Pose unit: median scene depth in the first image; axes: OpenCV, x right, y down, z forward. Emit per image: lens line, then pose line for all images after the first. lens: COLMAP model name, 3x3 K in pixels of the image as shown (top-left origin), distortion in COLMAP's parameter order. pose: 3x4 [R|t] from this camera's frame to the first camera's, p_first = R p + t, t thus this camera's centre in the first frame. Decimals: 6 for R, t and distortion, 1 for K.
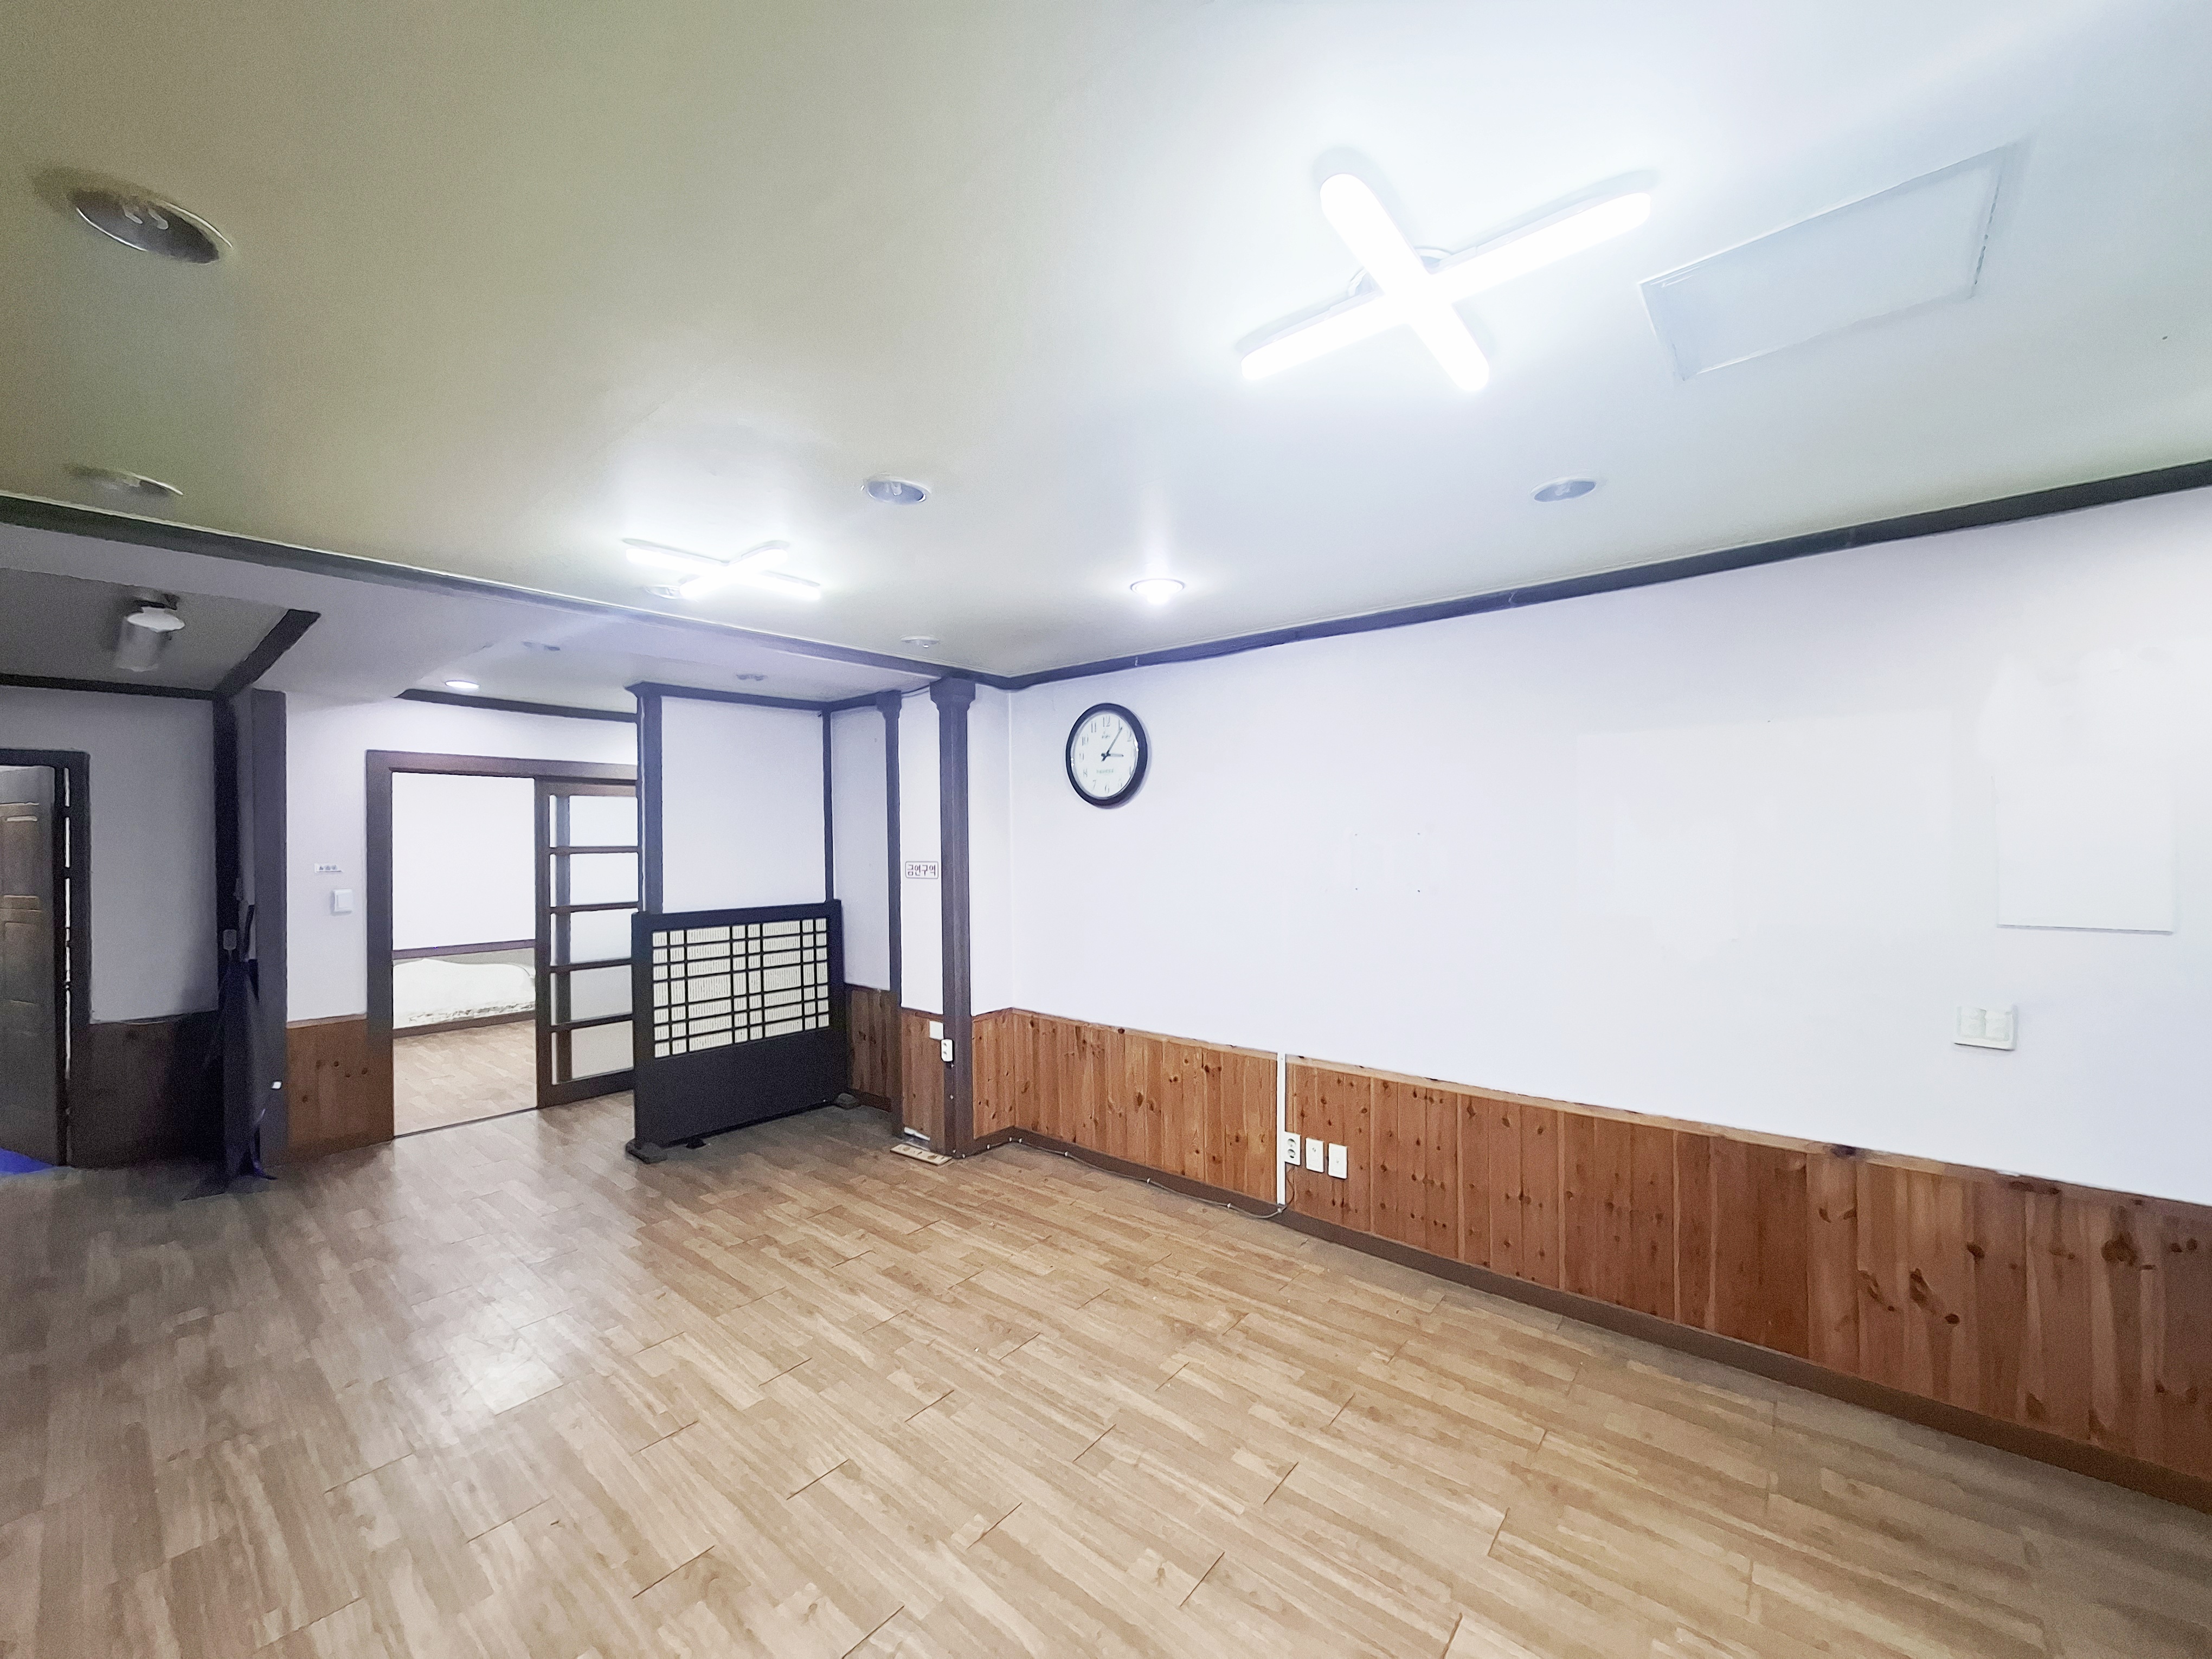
lens RADIAL K [[868.2, 0, 1098.6], [0, 868.2, 829.0], [0, 0, 1]] dist [-0.004285, 0.000952]
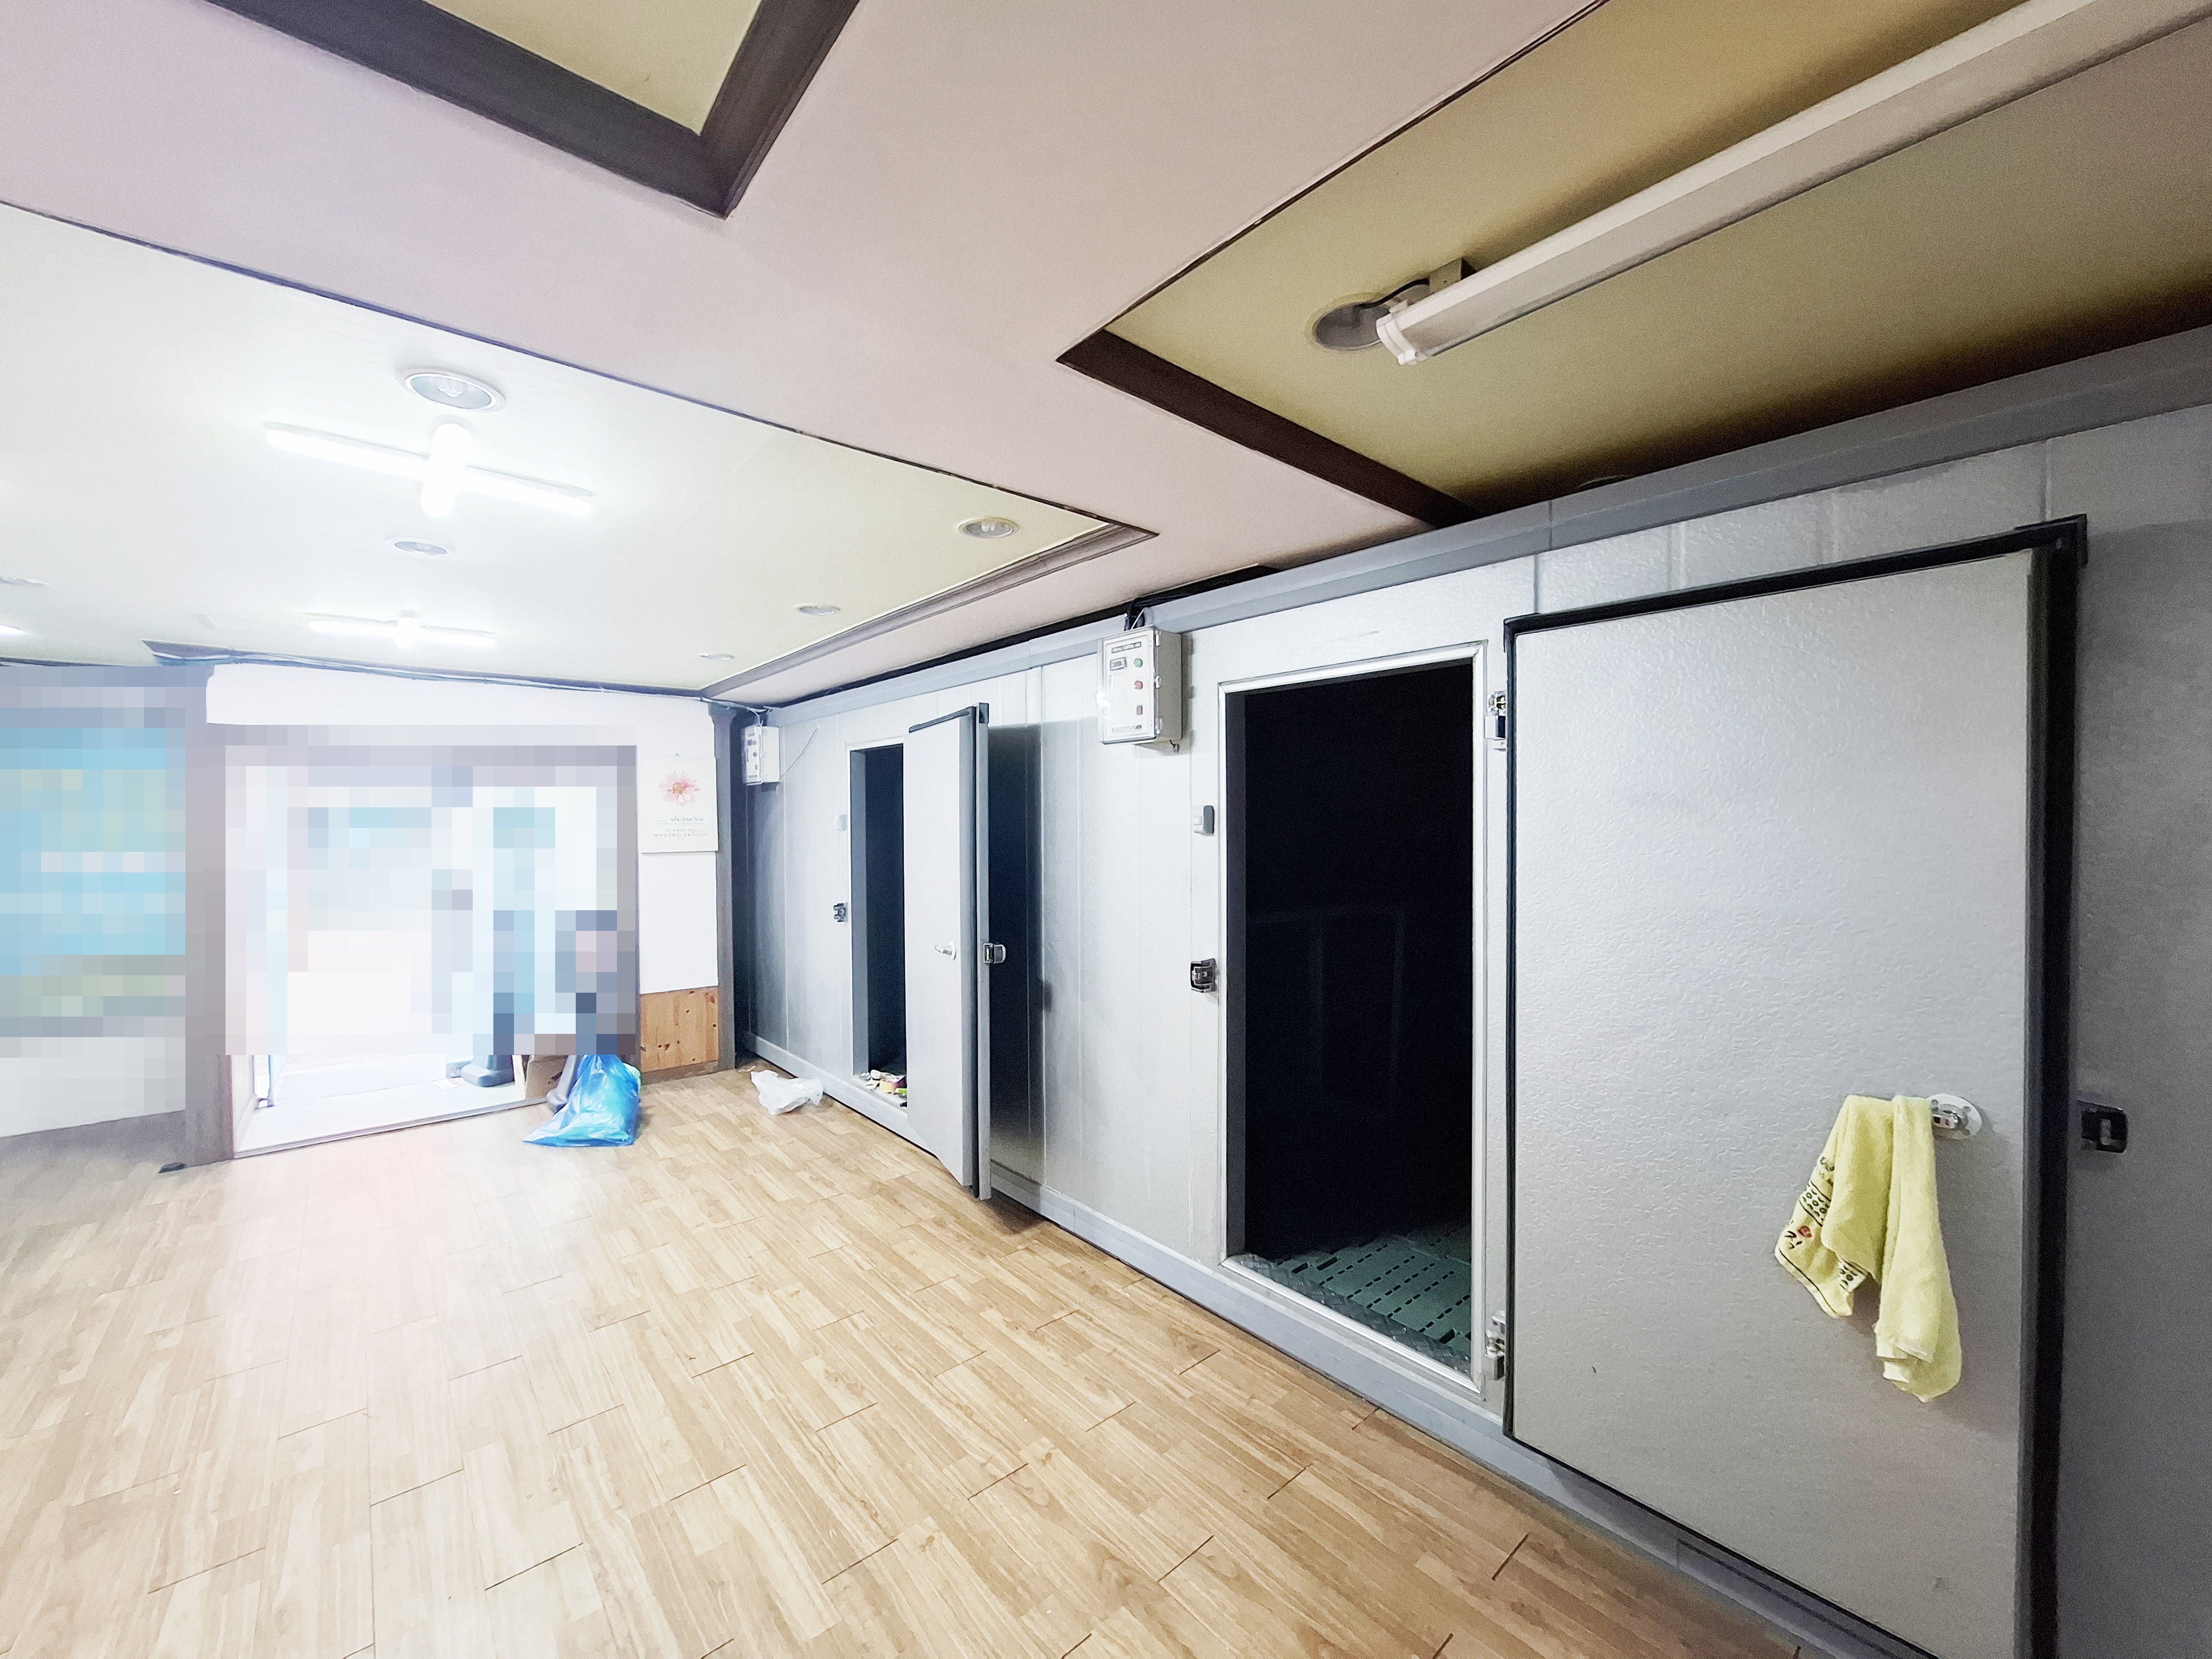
lens RADIAL K [[868.2, 0, 1088.1], [0, 868.2, 826.6], [0, 0, 1]] dist [-0.004285, 0.000952]
pose [[-0.985184, 0.013497, 0.170971, -0.673334], [0.012315, 0.999892, -0.007969, 0.017968], [-0.171061, -0.005746, -0.985244, 1.017346]]
